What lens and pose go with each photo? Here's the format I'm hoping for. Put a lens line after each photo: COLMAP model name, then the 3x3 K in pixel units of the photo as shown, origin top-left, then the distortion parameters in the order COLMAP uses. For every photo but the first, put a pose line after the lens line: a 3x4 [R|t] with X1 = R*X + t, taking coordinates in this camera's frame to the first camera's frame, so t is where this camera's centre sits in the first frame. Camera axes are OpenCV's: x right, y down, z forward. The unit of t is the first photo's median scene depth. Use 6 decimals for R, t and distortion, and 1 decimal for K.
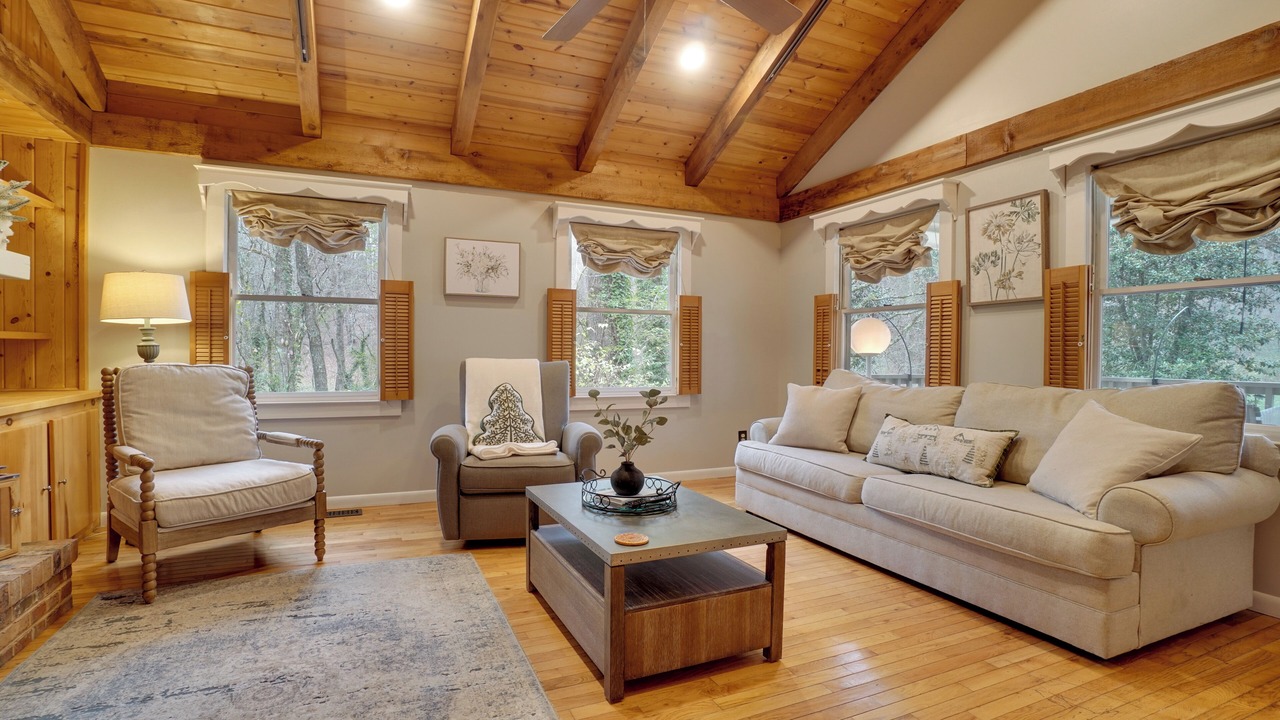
lens RADIAL K [[616.6, 0, 656.1], [0, 616.6, 355.6], [0, 0, 1]] dist [-0.054949, 0.020915]
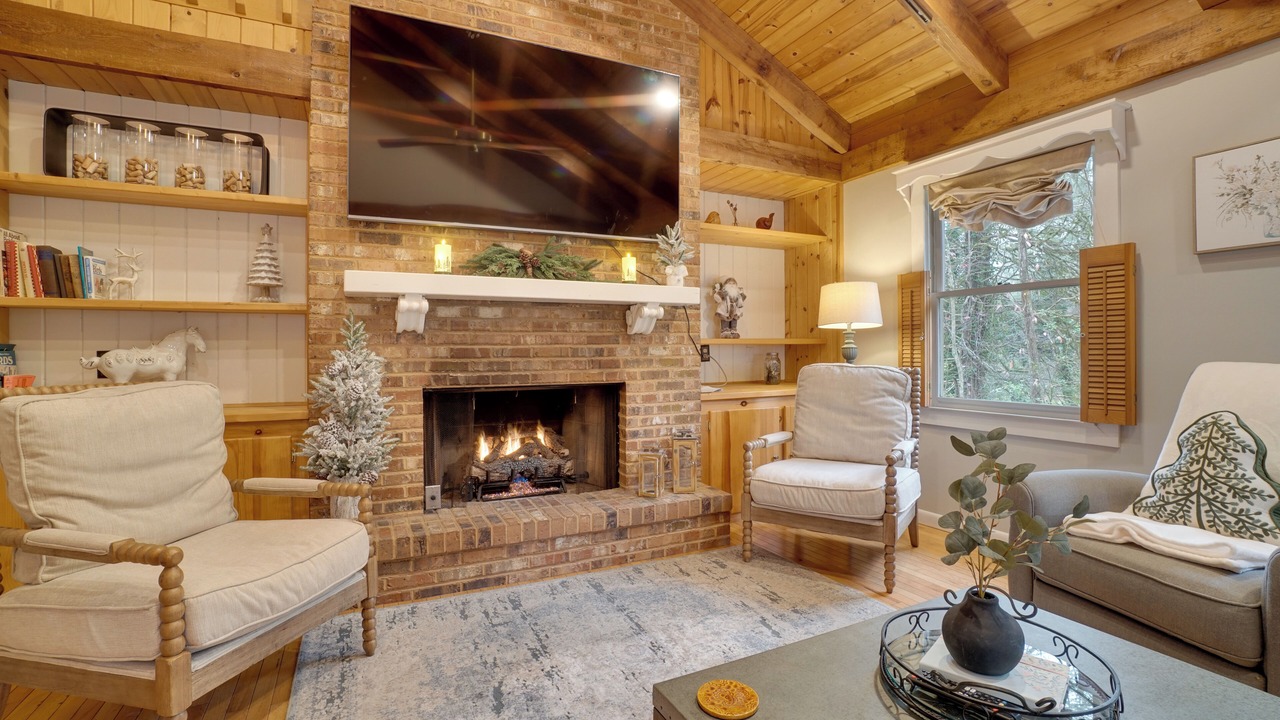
lens RADIAL K [[645.2, 0, 639.7], [0, 645.2, 339.2], [0, 0, 1]] dist [-0.026975, 0.001303]
pose [[-0.030054, -0.025174, -0.999231, 0.378917], [-0.001625, 0.999683, -0.025136, -0.002222], [0.999547, 0.000868, -0.030085, 0.660637]]
